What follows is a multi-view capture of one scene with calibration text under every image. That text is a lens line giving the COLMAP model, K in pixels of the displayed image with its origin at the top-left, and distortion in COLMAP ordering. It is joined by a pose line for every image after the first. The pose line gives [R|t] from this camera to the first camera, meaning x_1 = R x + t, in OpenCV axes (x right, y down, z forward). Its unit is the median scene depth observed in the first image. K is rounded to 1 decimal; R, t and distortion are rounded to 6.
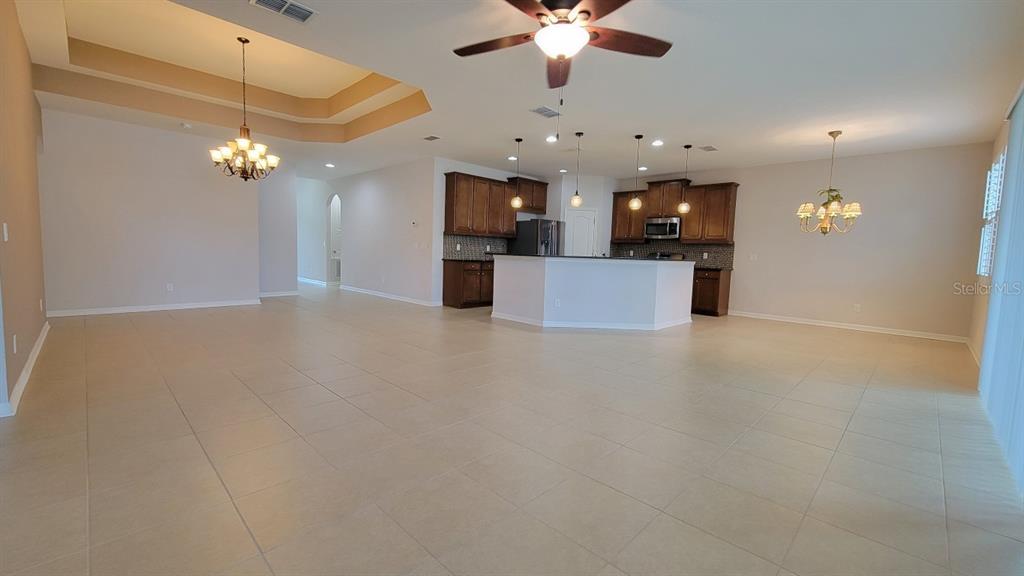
lens RADIAL K [[420.4, 0, 512.5], [0, 420.4, 286.6], [0, 0, 1]] dist [0.000164, -0.002246]
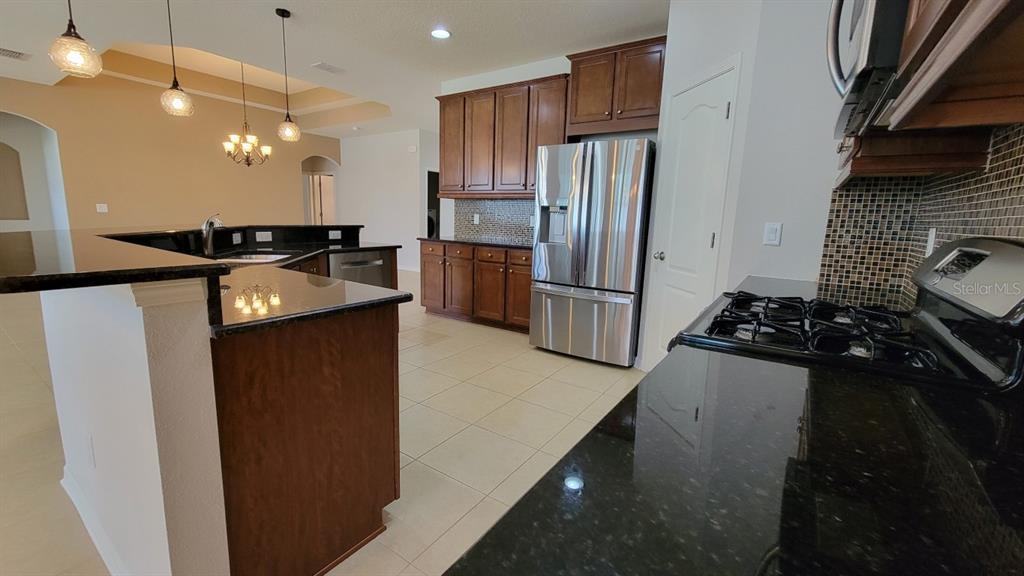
lens RADIAL K [[420.4, 0, 507.3], [0, 420.4, 285.3], [0, 0, 1]] dist [0.000164, -0.002246]
pose [[0.160749, 0.135254, -0.977684, 0.460469], [-0.106975, 0.987118, 0.118971, -0.071138], [0.981181, 0.085463, 0.173147, 0.883457]]
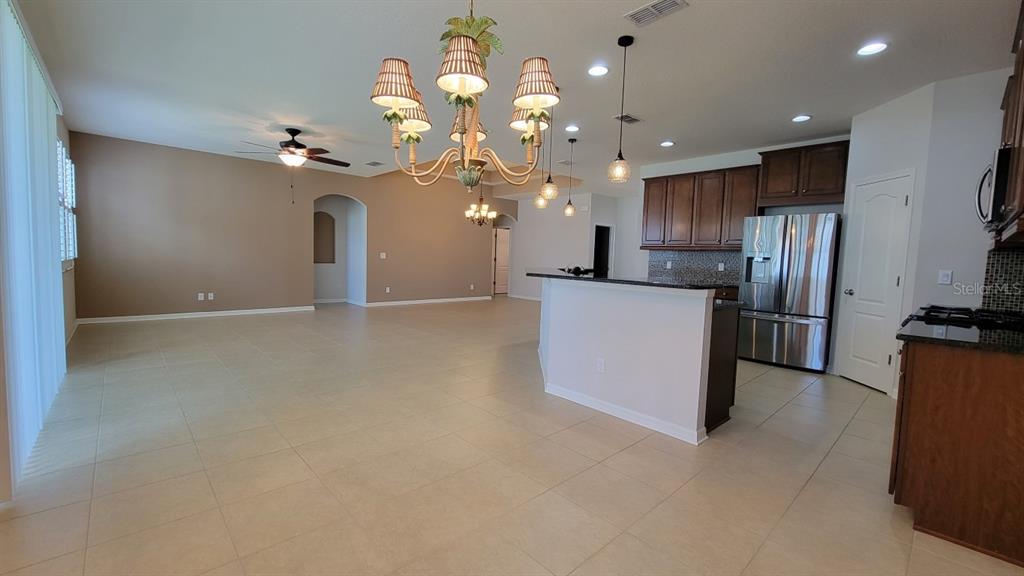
lens RADIAL K [[420.4, 0, 507.0], [0, 420.4, 284.1], [0, 0, 1]] dist [0.000164, -0.002246]
pose [[-0.058987, 0.034967, -0.997646, 0.660970], [-0.113670, 0.992651, 0.041513, -0.051179], [0.991766, 0.115851, -0.054579, 0.687348]]
